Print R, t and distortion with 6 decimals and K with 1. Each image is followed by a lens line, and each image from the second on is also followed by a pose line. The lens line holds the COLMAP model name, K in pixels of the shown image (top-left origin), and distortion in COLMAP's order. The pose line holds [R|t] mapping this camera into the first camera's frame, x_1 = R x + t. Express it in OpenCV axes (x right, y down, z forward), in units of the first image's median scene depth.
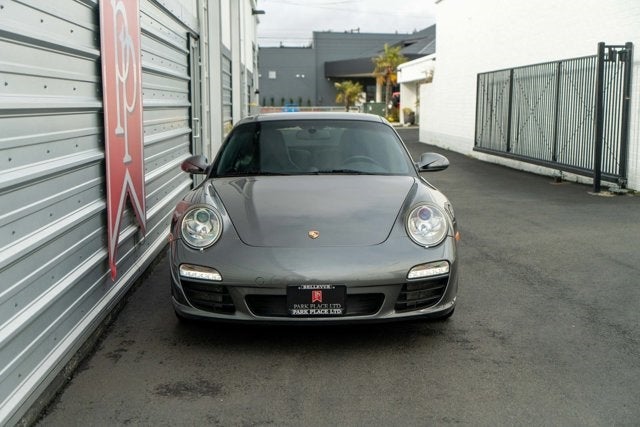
lens RADIAL K [[930.2, 0, 319.0], [0, 930.2, 215.9], [0, 0, 1]] dist [0.074328, 0.000000]
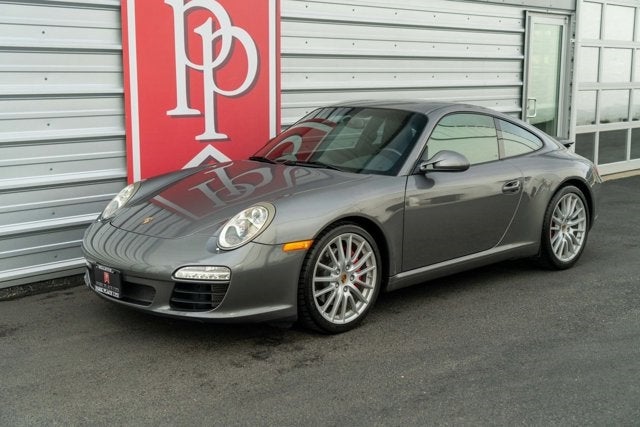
lens RADIAL K [[829.2, 0, 317.0], [0, 829.2, 214.6], [0, 0, 1]] dist [0.050595, 0.000000]
pose [[0.674341, 0.126219, -0.727552, 0.524055], [-0.089490, 0.991990, 0.089149, -0.056667], [0.732977, 0.004992, 0.680235, 0.329329]]
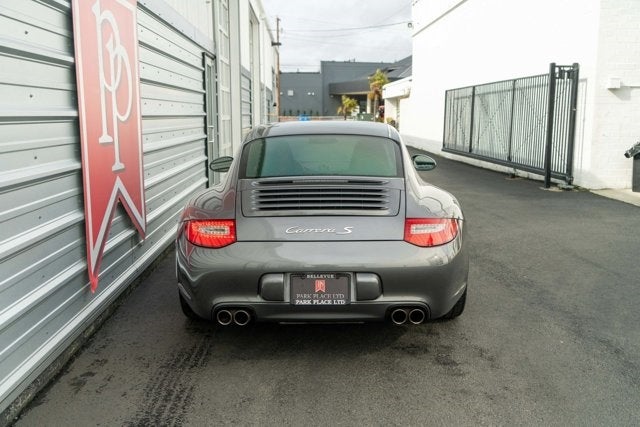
lens RADIAL K [[668.1, 0, 319.3], [0, 668.1, 214.6], [0, 0, 1]] dist [0.024700, 0.000000]
pose [[0.999950, 0.002283, -0.009693, 0.018432], [-0.002002, 0.999579, 0.028935, -0.024974], [0.009755, -0.028914, 0.999534, 0.218691]]
